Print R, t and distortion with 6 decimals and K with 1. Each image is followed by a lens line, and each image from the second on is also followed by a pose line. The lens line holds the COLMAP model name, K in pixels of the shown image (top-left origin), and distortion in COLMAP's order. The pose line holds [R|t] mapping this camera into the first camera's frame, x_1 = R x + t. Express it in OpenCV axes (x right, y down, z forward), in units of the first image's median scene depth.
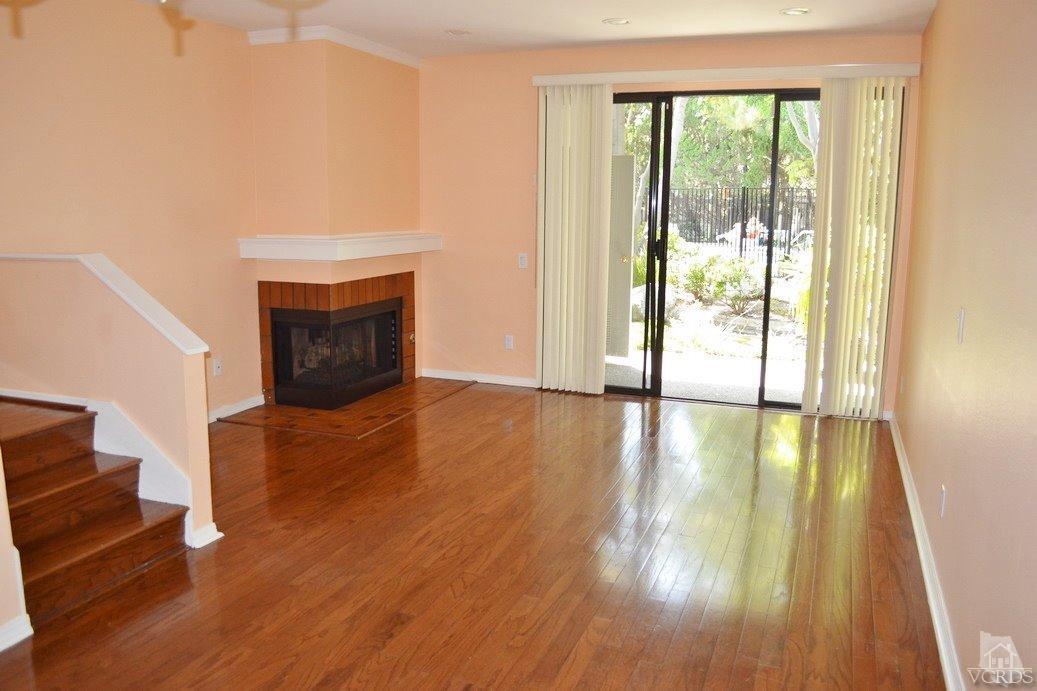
lens RADIAL K [[832.2, 0, 517.2], [0, 832.2, 343.2], [0, 0, 1]] dist [-0.054291, -0.004674]
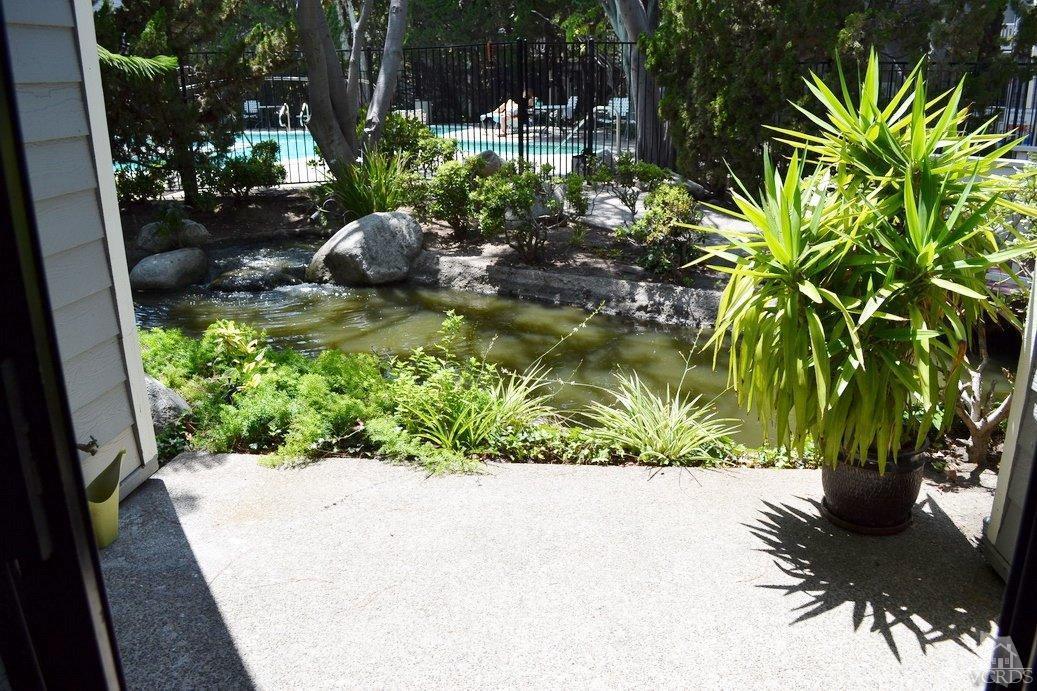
lens RADIAL K [[832.2, 0, 518.9], [0, 832.2, 345.1], [0, 0, 1]] dist [-0.054291, -0.004674]
pose [[0.960447, -0.105643, 0.257644, 0.101493], [0.067482, 0.985963, 0.152718, -0.064504], [-0.270161, -0.129291, 0.954095, 0.429028]]
